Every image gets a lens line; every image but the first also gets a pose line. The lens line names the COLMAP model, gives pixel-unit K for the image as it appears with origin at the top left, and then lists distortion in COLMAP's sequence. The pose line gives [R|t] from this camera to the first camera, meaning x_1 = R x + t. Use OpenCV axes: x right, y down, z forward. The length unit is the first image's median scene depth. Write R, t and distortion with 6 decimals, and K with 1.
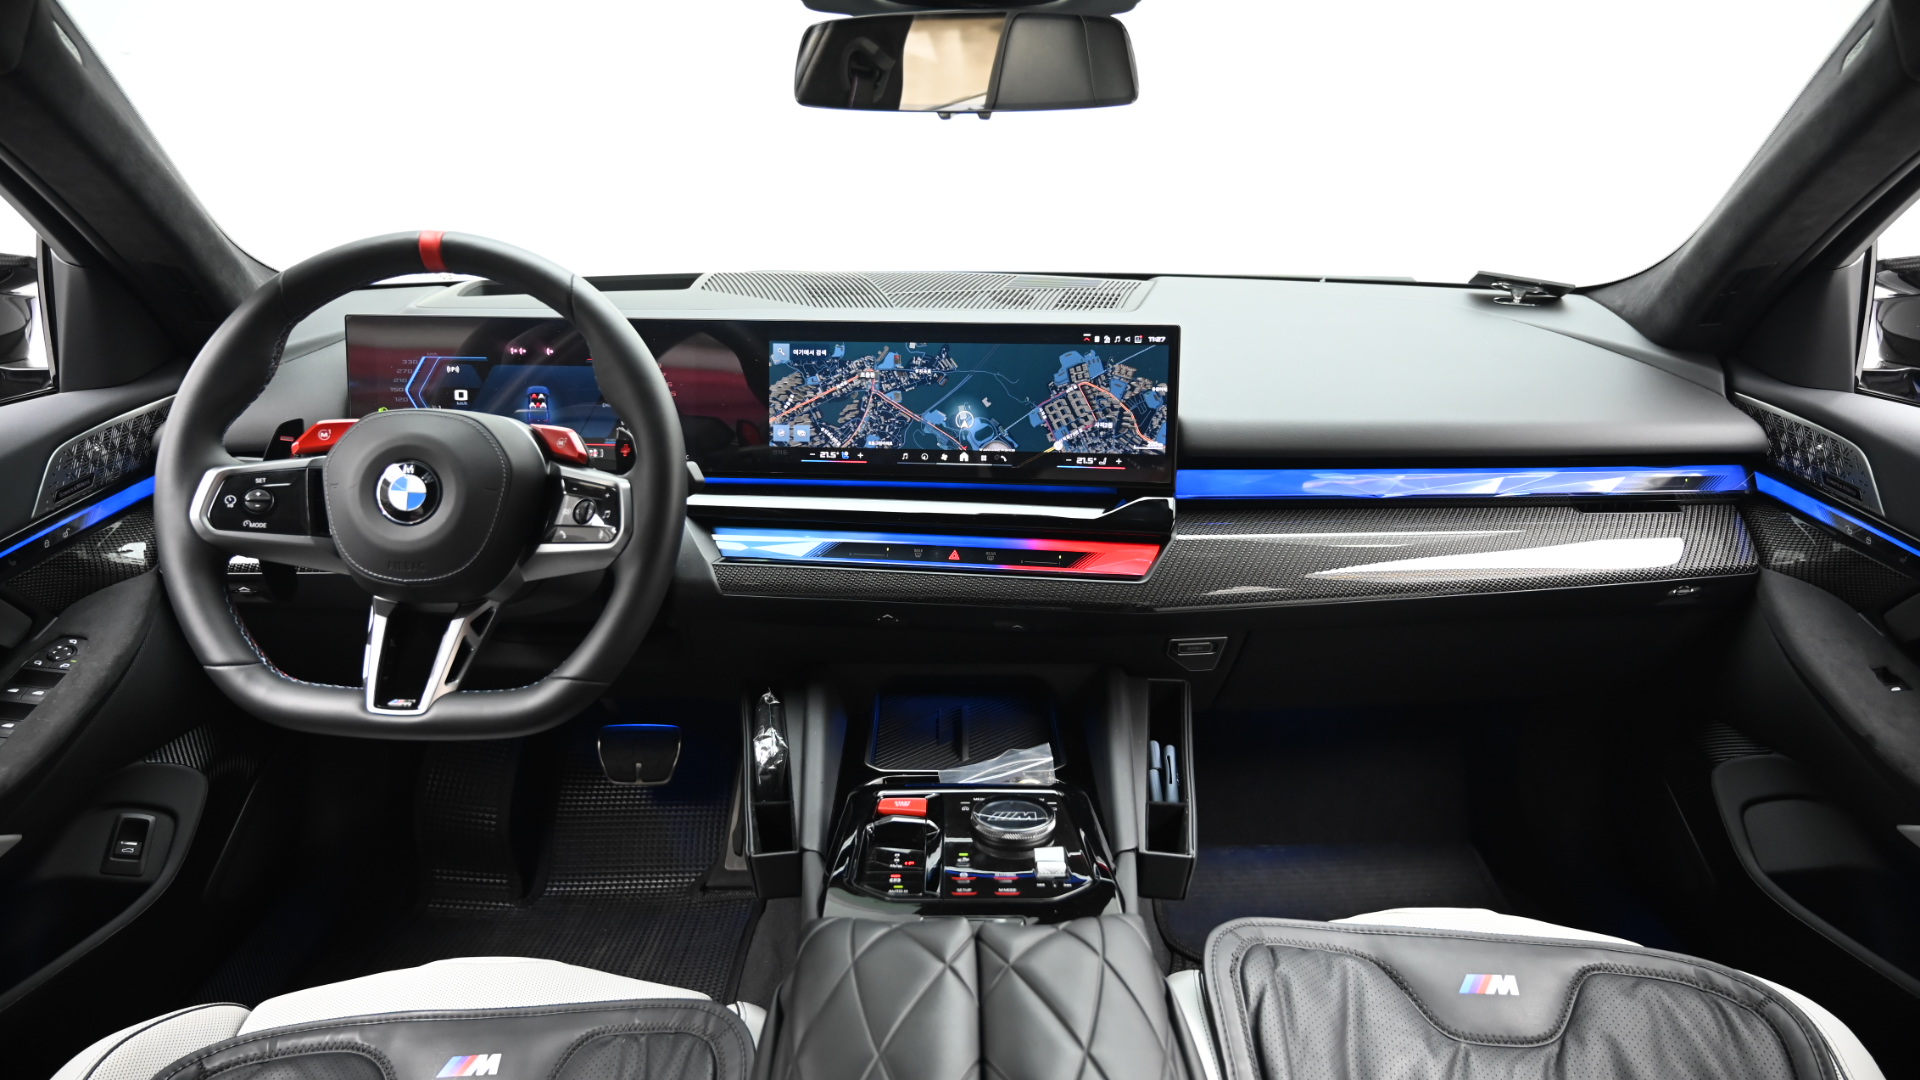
lens RADIAL K [[1329.8, 0, 960.0], [0, 1329.8, 540.0], [0, 0, 1]] dist [-0.006444, 0.002606]
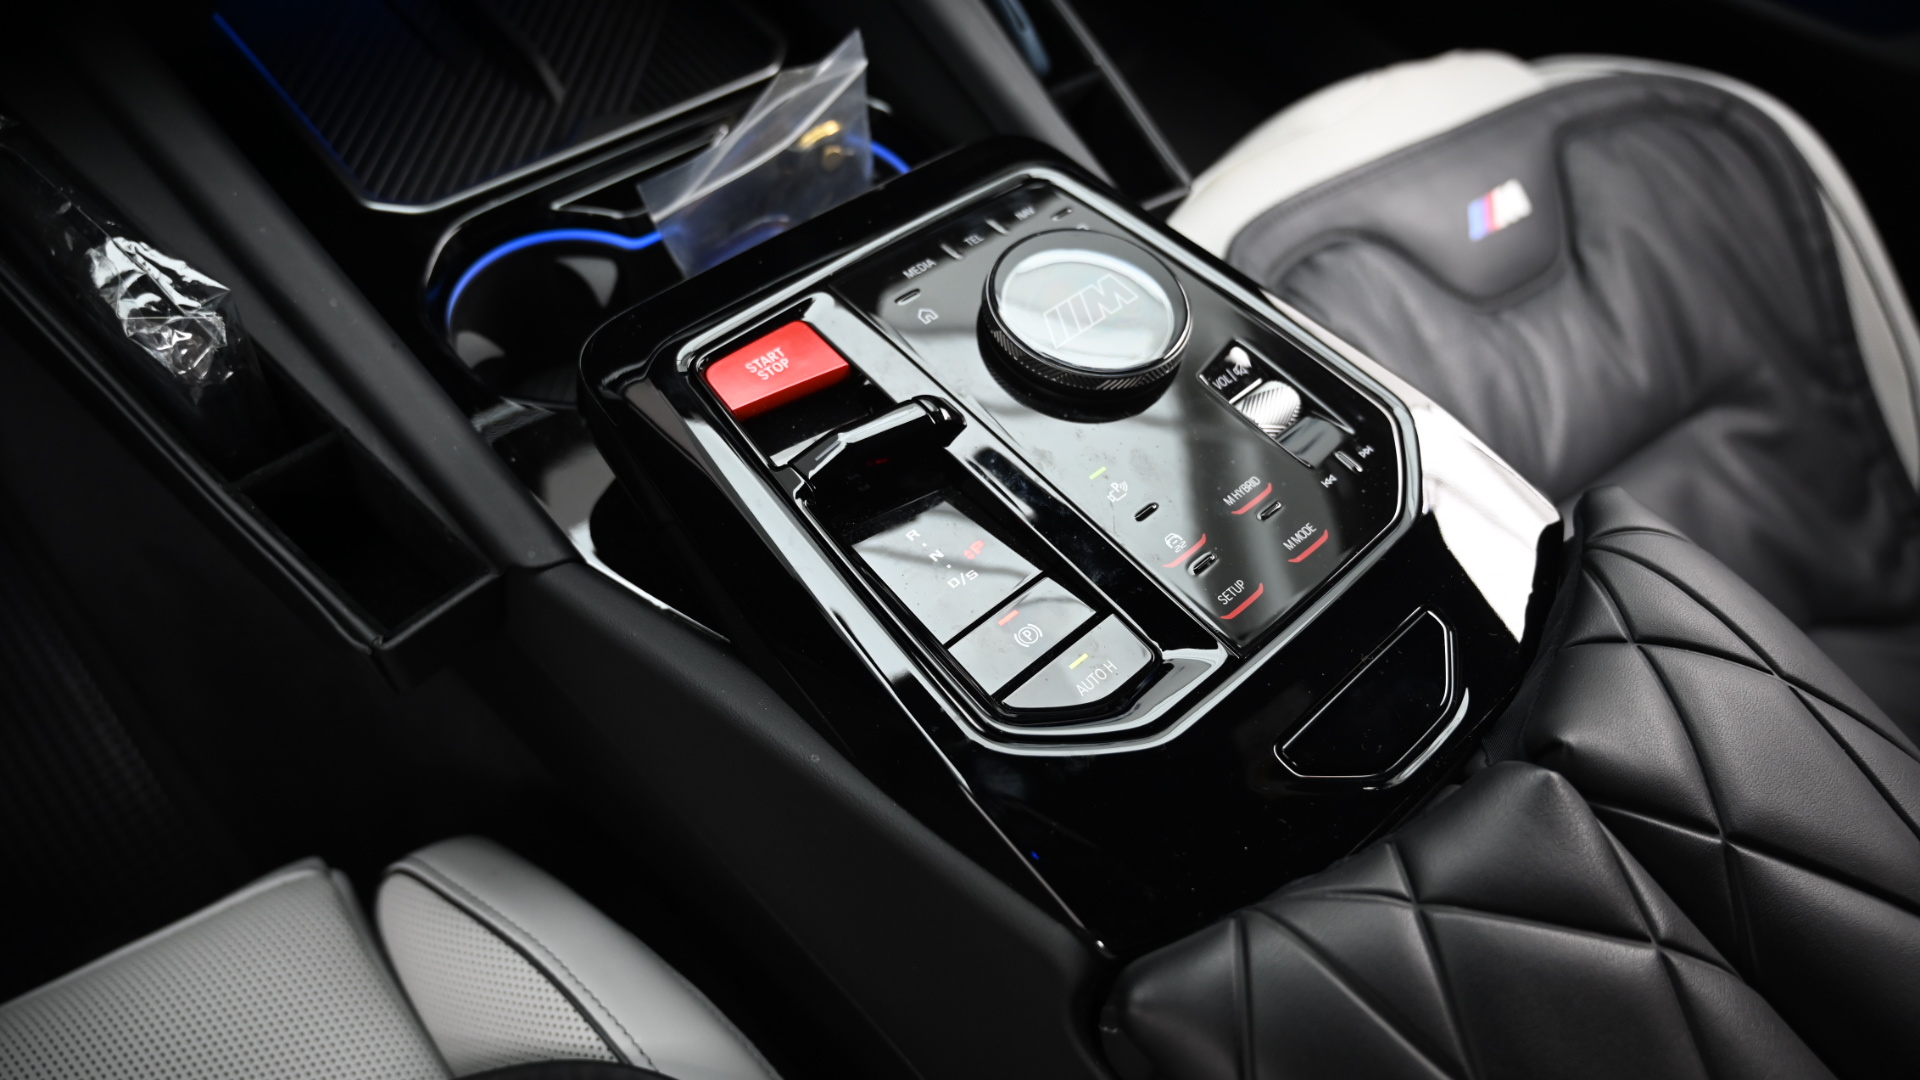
lens RADIAL K [[1329.8, 0, 960.0], [0, 1329.8, 540.0], [0, 0, 1]] dist [-0.006444, 0.002606]
pose [[0.736812, -0.484825, 0.471225, -0.173511], [0.042014, 0.728464, 0.683795, -0.013292], [-0.674791, -0.484030, 0.557111, 0.635791]]
